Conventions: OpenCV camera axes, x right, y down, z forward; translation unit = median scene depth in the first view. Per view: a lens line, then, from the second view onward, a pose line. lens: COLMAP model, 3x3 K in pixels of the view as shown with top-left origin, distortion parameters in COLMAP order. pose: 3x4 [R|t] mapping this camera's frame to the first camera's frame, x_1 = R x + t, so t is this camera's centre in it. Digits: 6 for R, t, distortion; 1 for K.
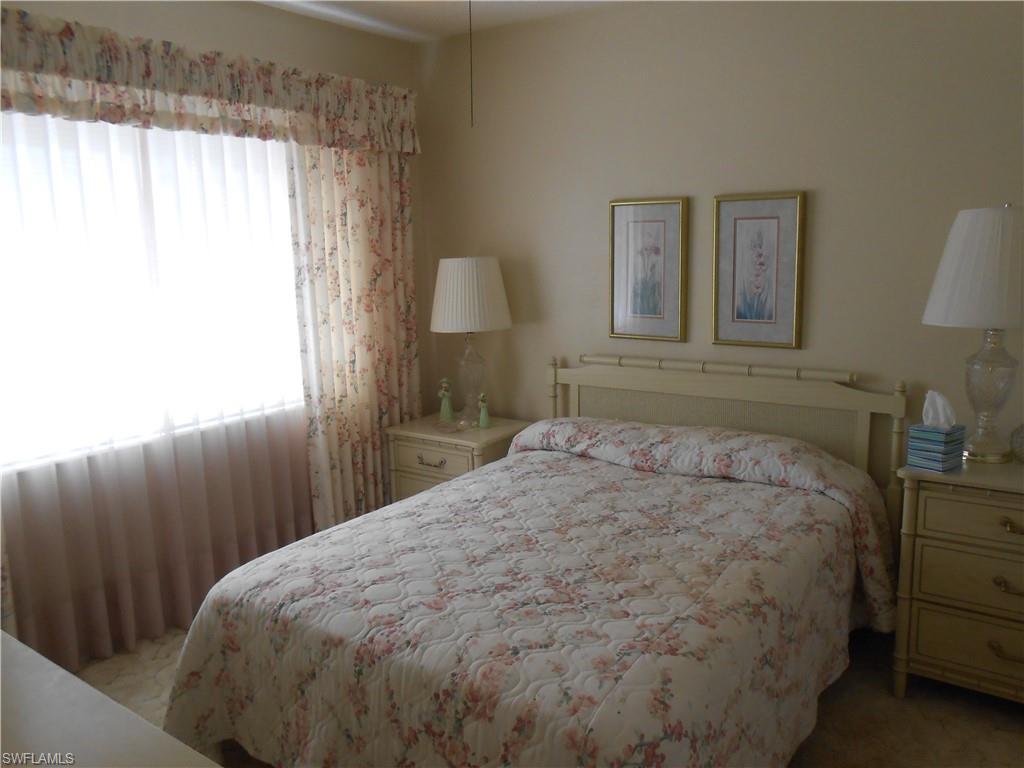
lens RADIAL K [[807.0, 0, 511.4], [0, 807.0, 386.6], [0, 0, 1]] dist [-0.031599, 0.063986]
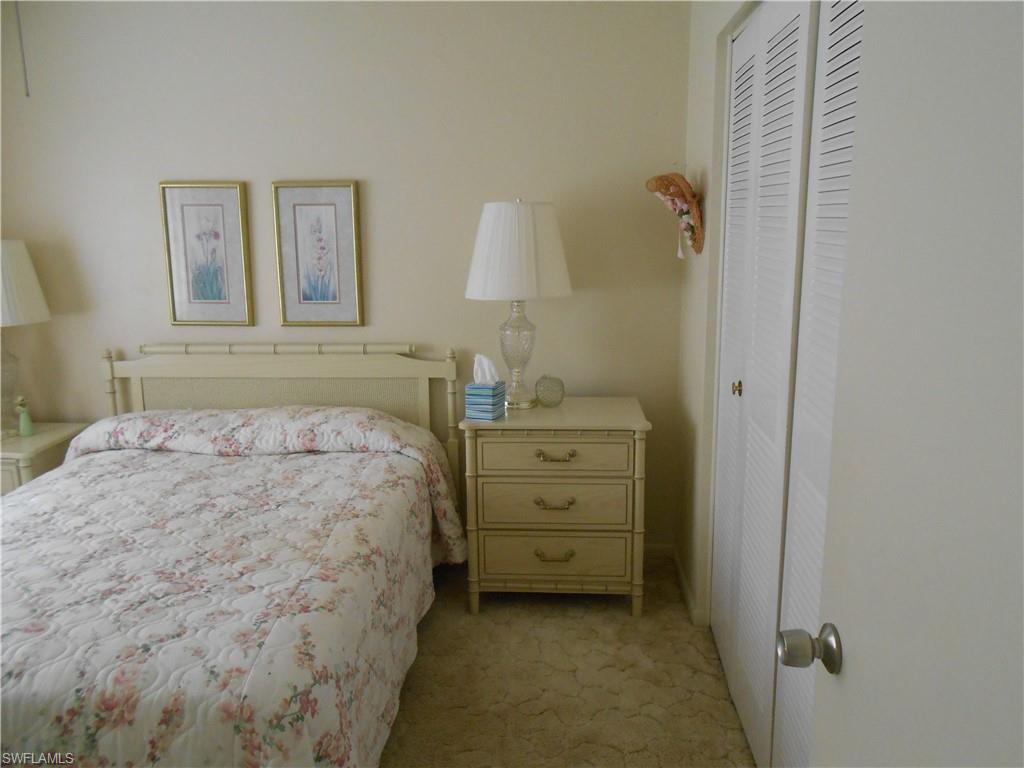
lens RADIAL K [[807.0, 0, 517.8], [0, 807.0, 388.9], [0, 0, 1]] dist [-0.031599, 0.063986]
pose [[0.839468, -0.094198, 0.535183, -0.074102], [0.082355, 0.995539, 0.046047, 0.006220], [-0.537133, 0.005420, 0.843480, -0.042435]]
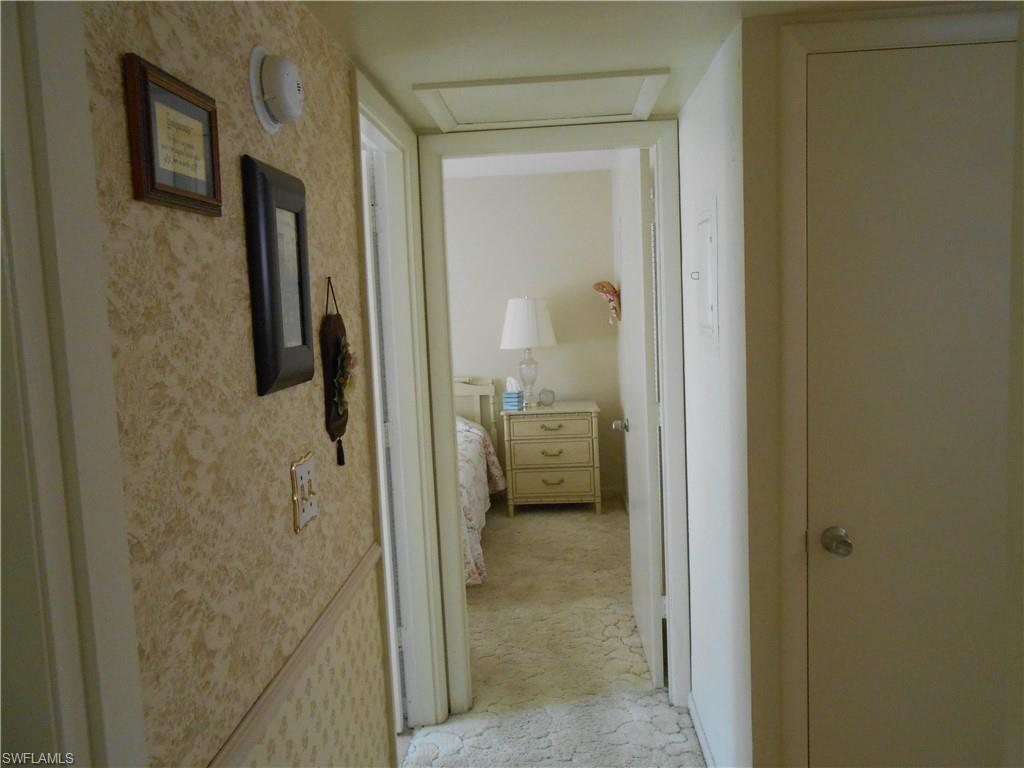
lens RADIAL K [[807.0, 0, 511.1], [0, 807.0, 375.8], [0, 0, 1]] dist [-0.031599, 0.063986]
pose [[0.840654, -0.065451, 0.537602, -0.706682], [0.119666, 0.990583, -0.066525, 0.155093], [-0.528186, 0.120257, 0.840570, -0.936437]]
